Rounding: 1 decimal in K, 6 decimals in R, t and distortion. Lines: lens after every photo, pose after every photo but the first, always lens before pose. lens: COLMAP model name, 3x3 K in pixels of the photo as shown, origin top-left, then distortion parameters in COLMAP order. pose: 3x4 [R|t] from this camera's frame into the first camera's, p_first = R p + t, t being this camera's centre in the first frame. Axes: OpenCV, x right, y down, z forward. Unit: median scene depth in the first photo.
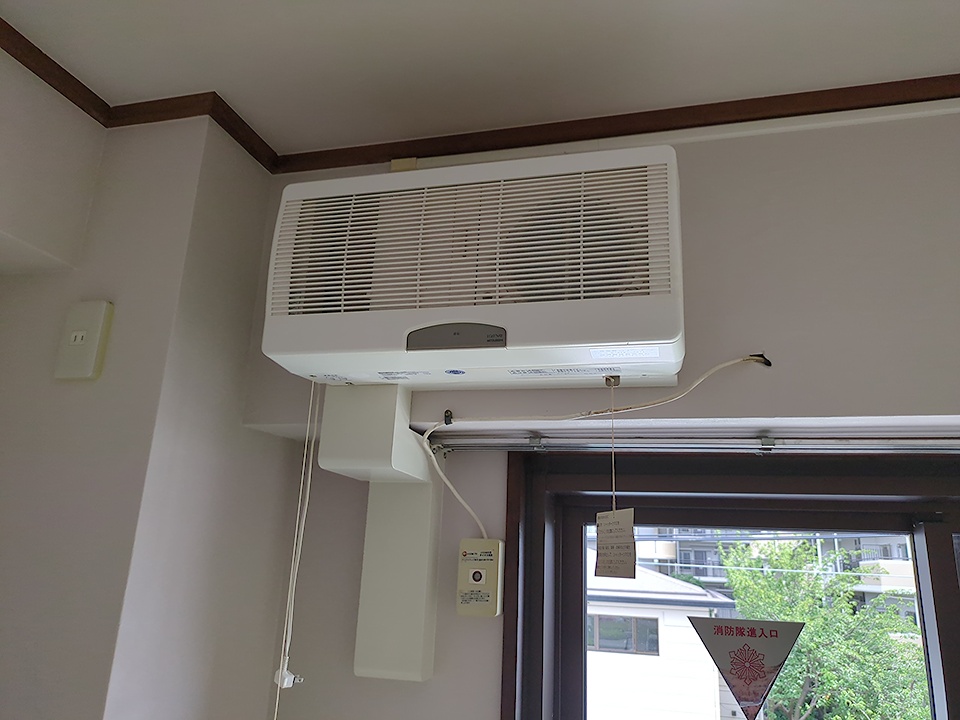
lens RADIAL K [[724.8, 0, 482.9], [0, 724.8, 352.6], [0, 0, 1]] dist [0.029612, -0.005580]
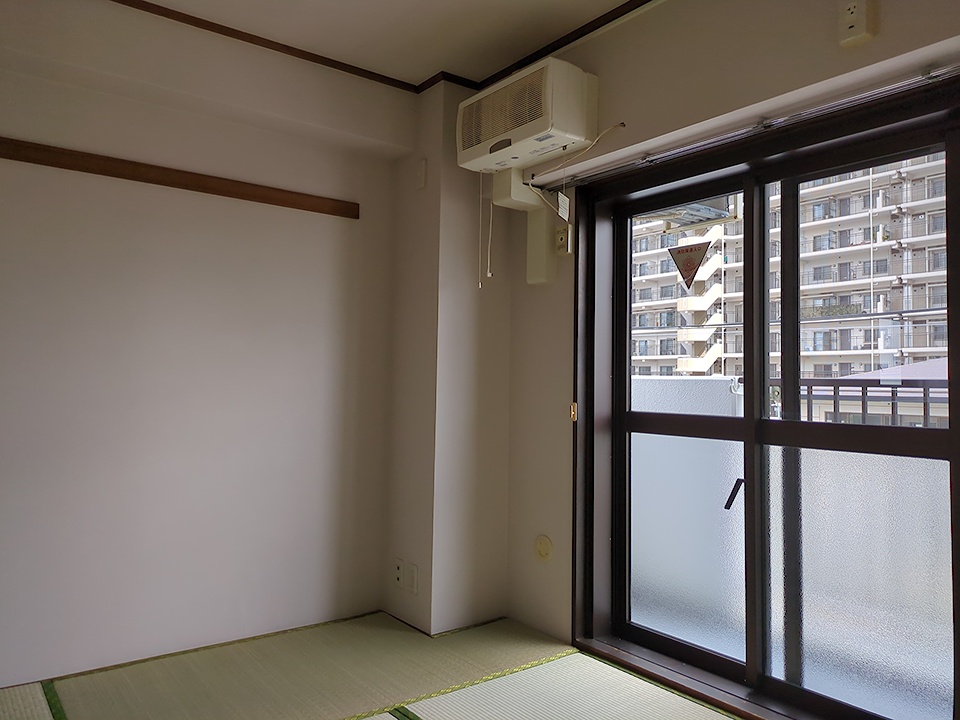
lens RADIAL K [[724.8, 0, 484.5], [0, 724.8, 354.1], [0, 0, 1]] dist [0.029612, -0.005580]
pose [[0.793258, -0.056888, -0.606223, 1.296129], [0.192742, 0.967888, 0.161381, 0.241999], [0.577575, -0.244861, 0.778749, -1.215369]]
